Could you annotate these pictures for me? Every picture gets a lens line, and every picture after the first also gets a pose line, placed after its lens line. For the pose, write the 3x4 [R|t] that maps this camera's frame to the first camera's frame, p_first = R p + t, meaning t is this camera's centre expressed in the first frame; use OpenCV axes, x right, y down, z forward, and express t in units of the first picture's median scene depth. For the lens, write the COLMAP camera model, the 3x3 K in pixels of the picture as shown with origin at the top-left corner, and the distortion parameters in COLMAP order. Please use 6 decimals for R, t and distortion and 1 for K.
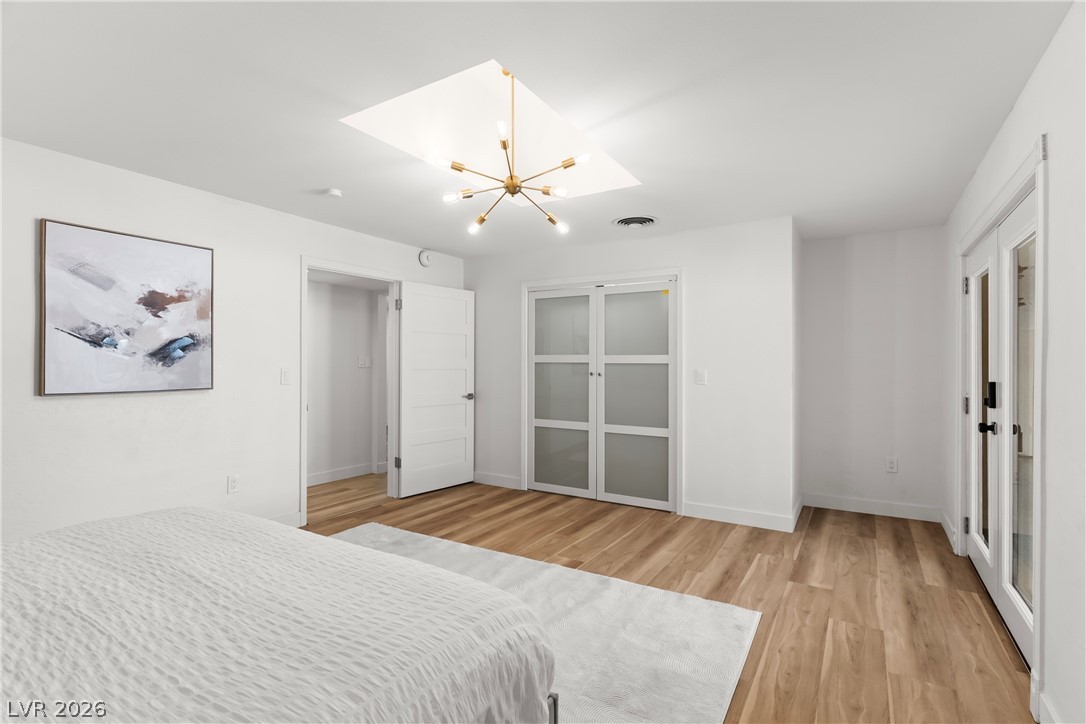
lens RADIAL K [[520.1, 0, 543.7], [0, 520.1, 358.0], [0, 0, 1]] dist [0.002733, 0.000180]
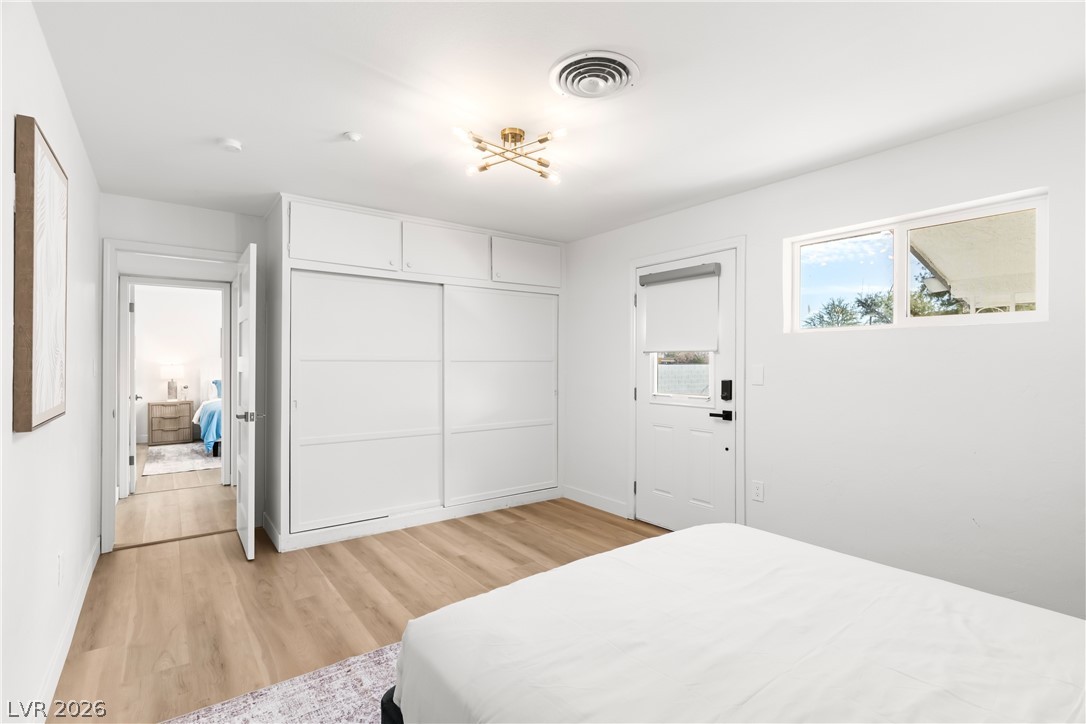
lens RADIAL K [[520.1, 0, 546.6], [0, 520.1, 363.8], [0, 0, 1]] dist [0.002733, 0.000180]
pose [[-0.369670, -0.010219, -0.929107, 1.265432], [-0.003659, 0.999948, -0.009542, 0.014005], [0.929156, -0.000128, -0.369688, 1.758933]]
